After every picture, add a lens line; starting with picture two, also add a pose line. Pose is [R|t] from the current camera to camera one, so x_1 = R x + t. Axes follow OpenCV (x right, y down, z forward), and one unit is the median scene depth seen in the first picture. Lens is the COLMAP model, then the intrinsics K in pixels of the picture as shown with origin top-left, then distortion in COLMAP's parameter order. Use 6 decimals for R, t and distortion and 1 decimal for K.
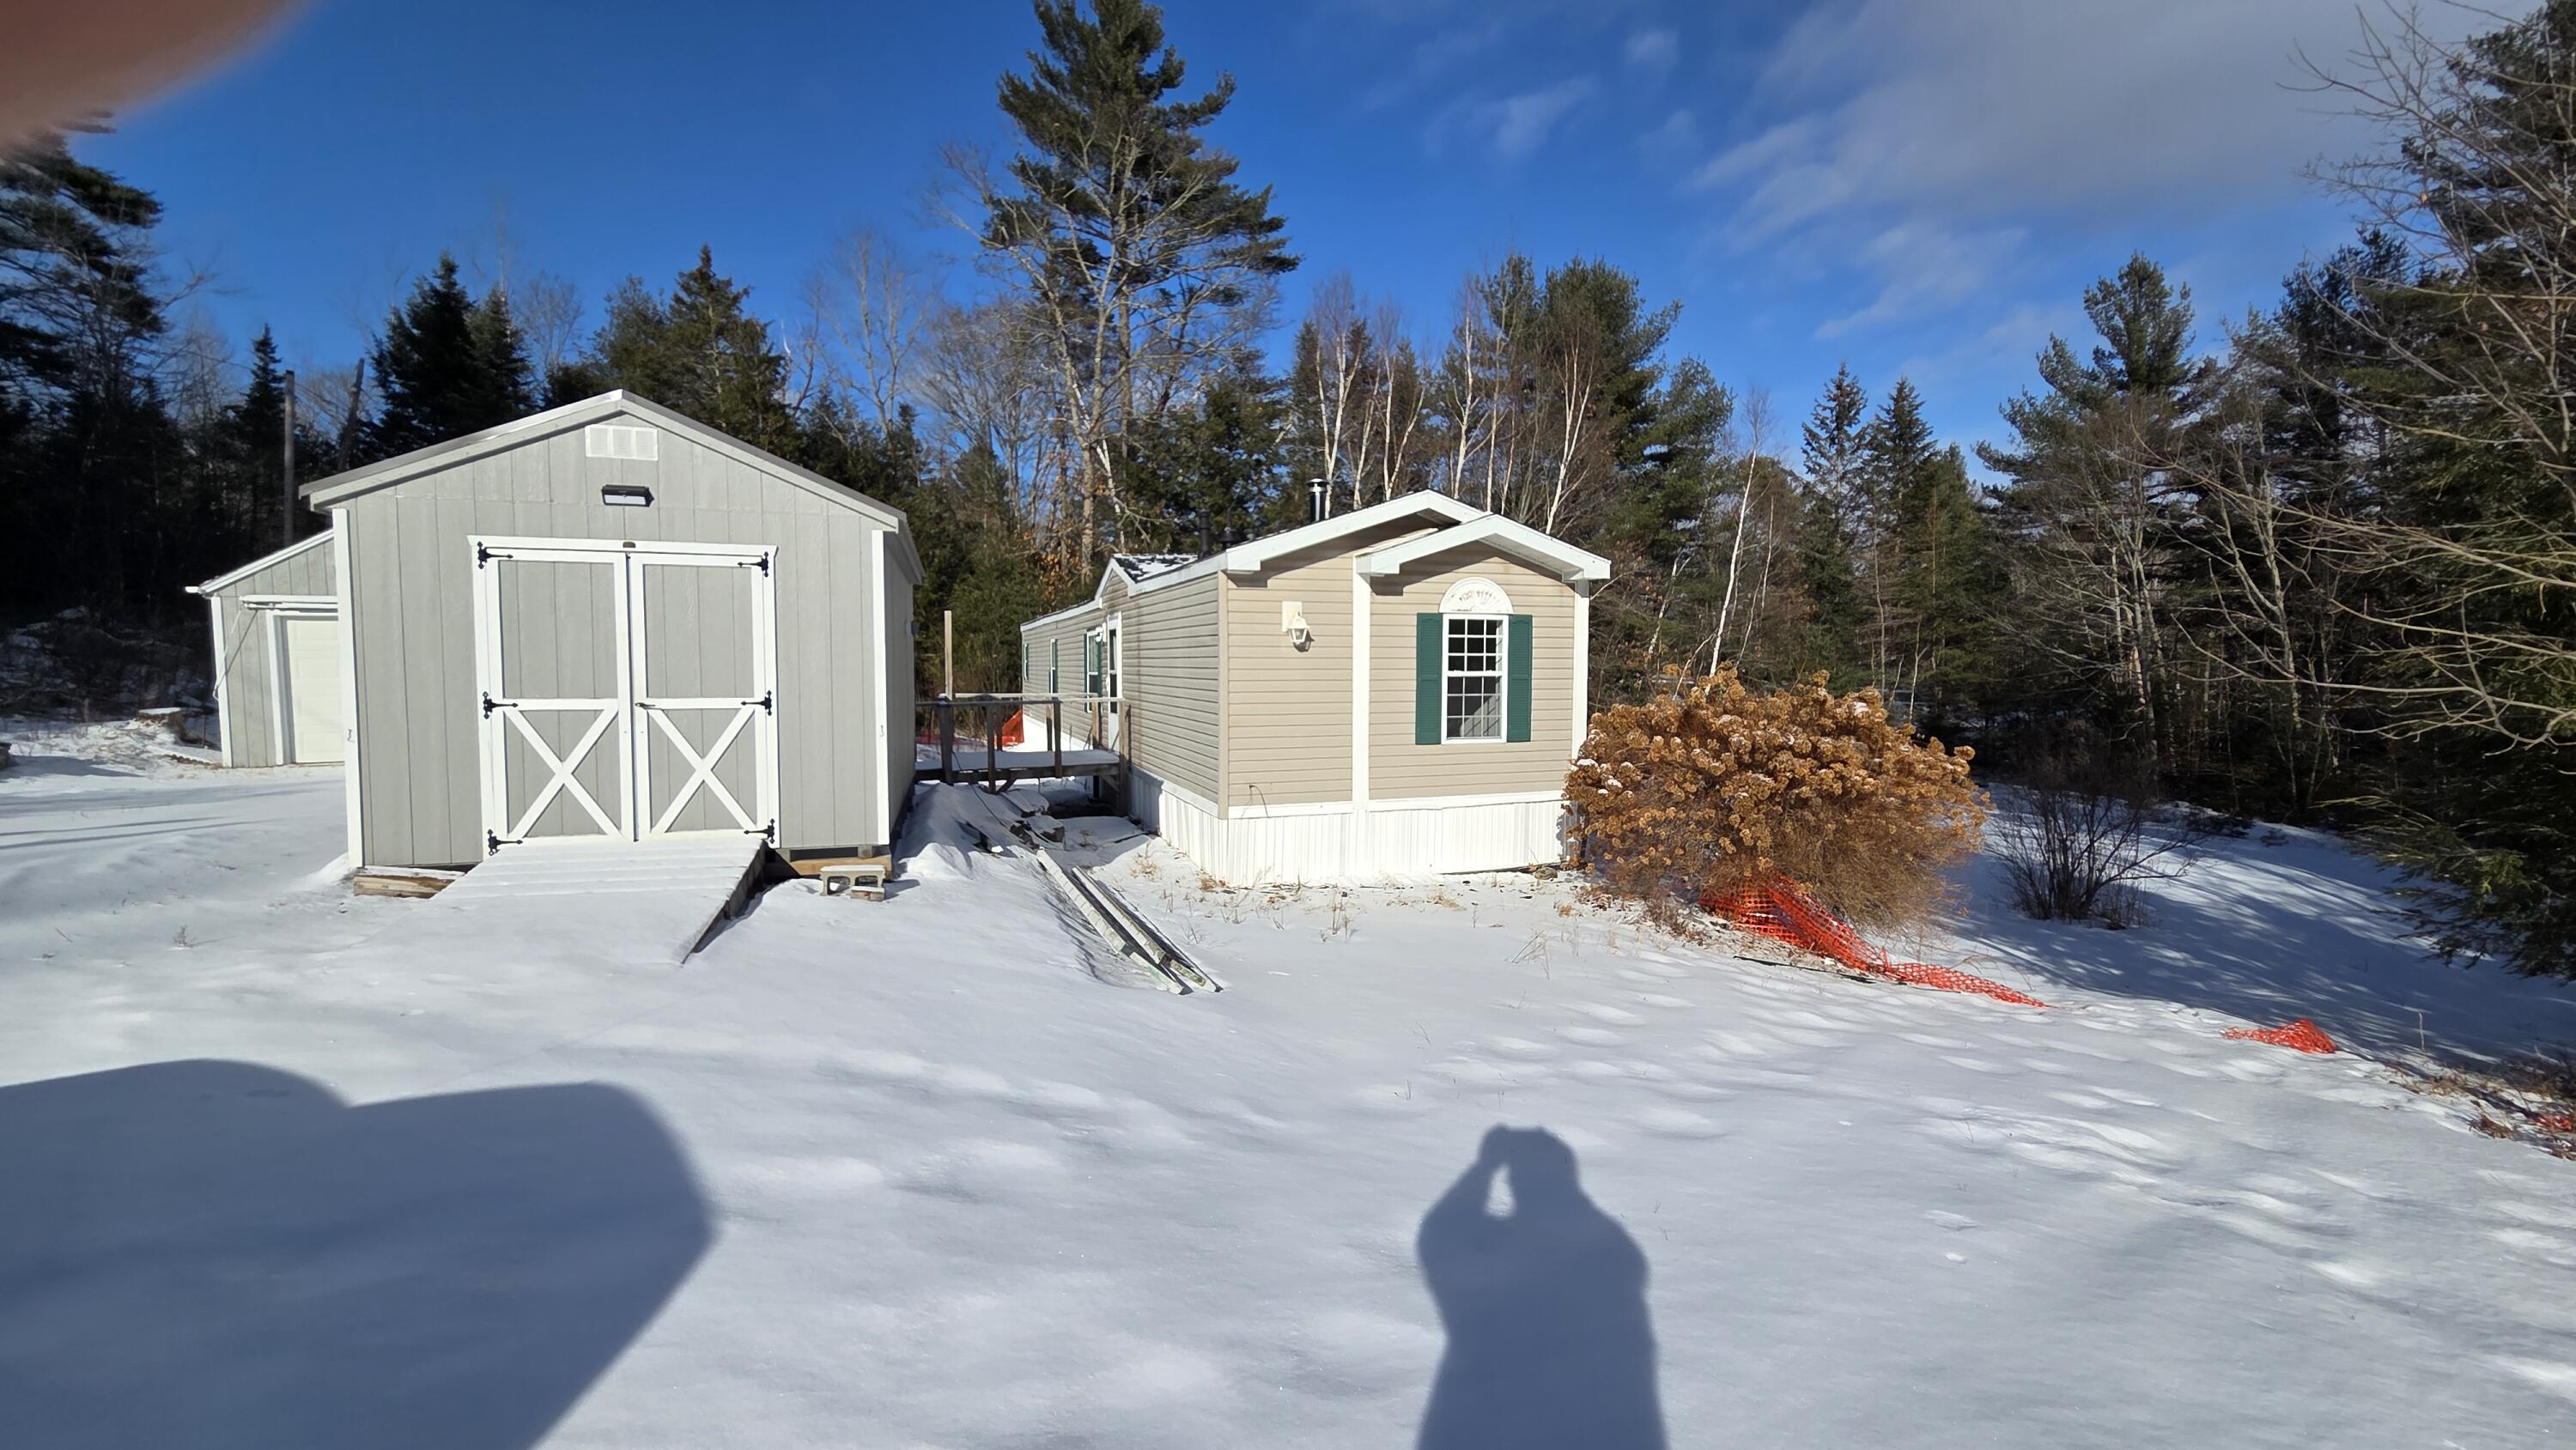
lens RADIAL K [[1065.8, 0, 1288.0], [0, 1065.8, 725.0], [0, 0, 1]] dist [0.011845, -0.000431]
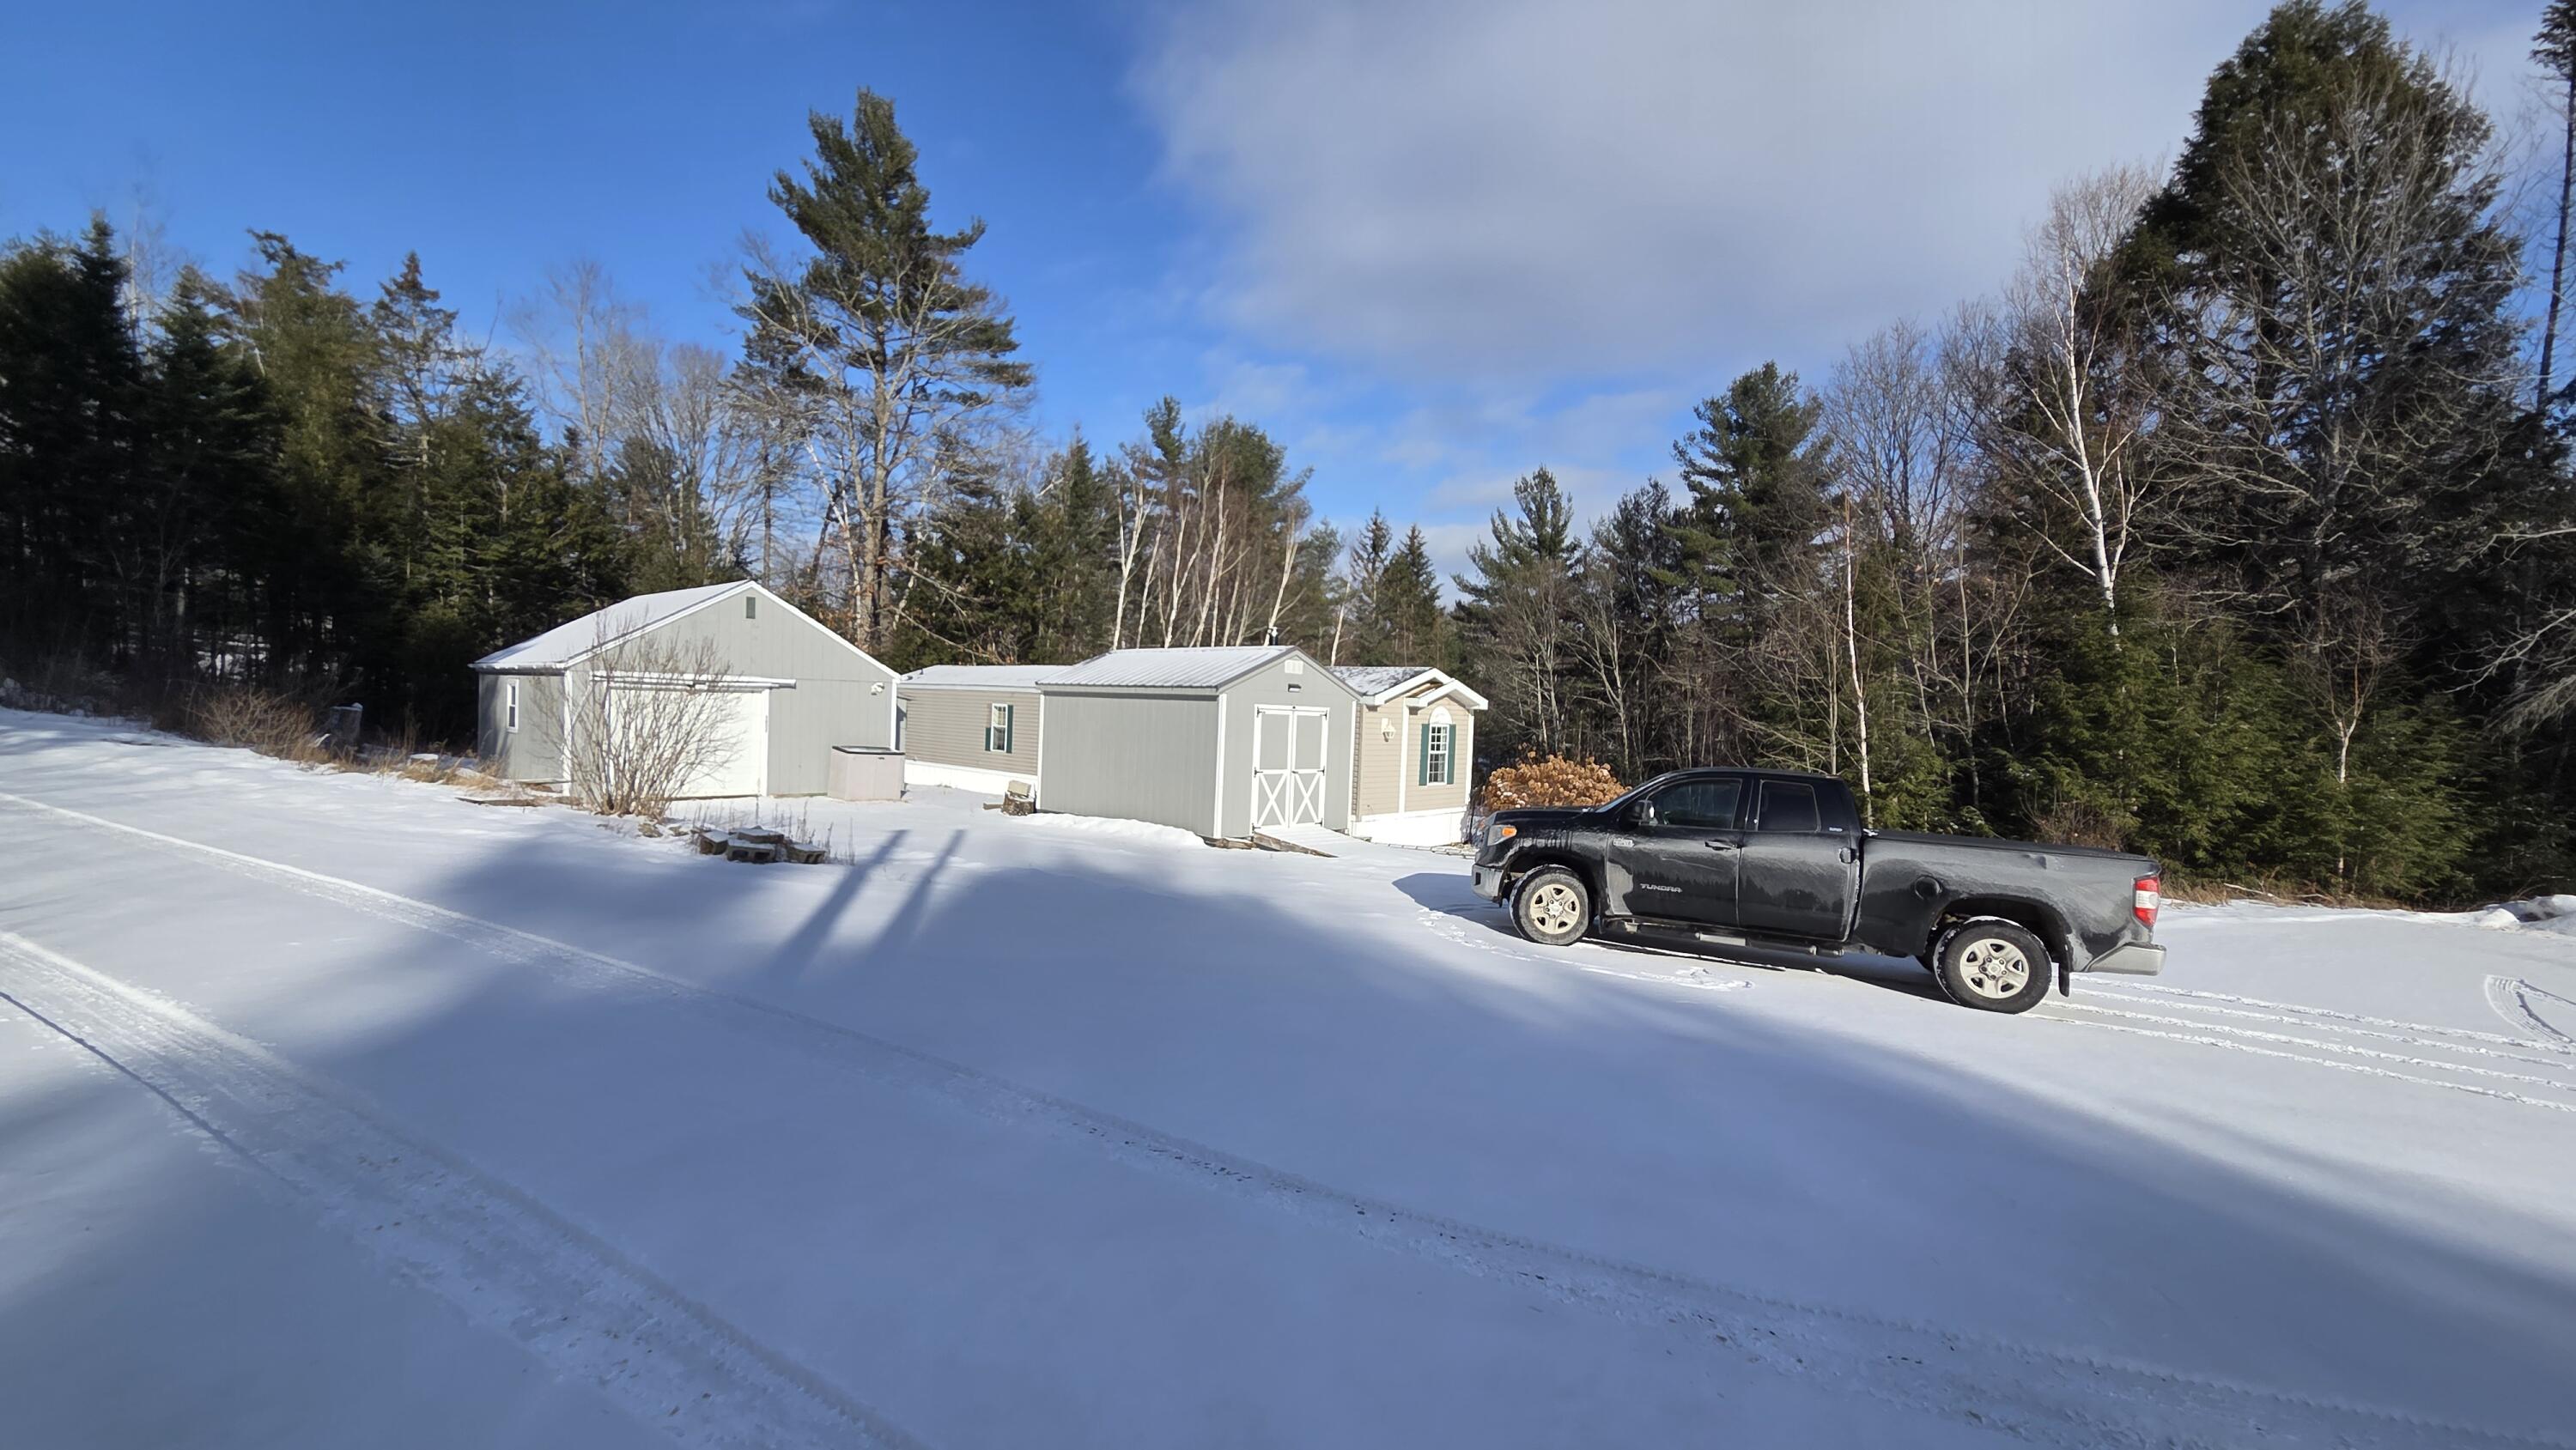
lens RADIAL K [[1015.8, 0, 1276.4], [0, 1015.8, 740.9], [0, 0, 1]] dist [-0.012457, -0.000505]
pose [[0.891491, 0.025579, 0.452316, -0.263713], [-0.020170, 0.999656, -0.016778, -0.007763], [-0.452590, 0.005834, 0.891700, -0.167596]]
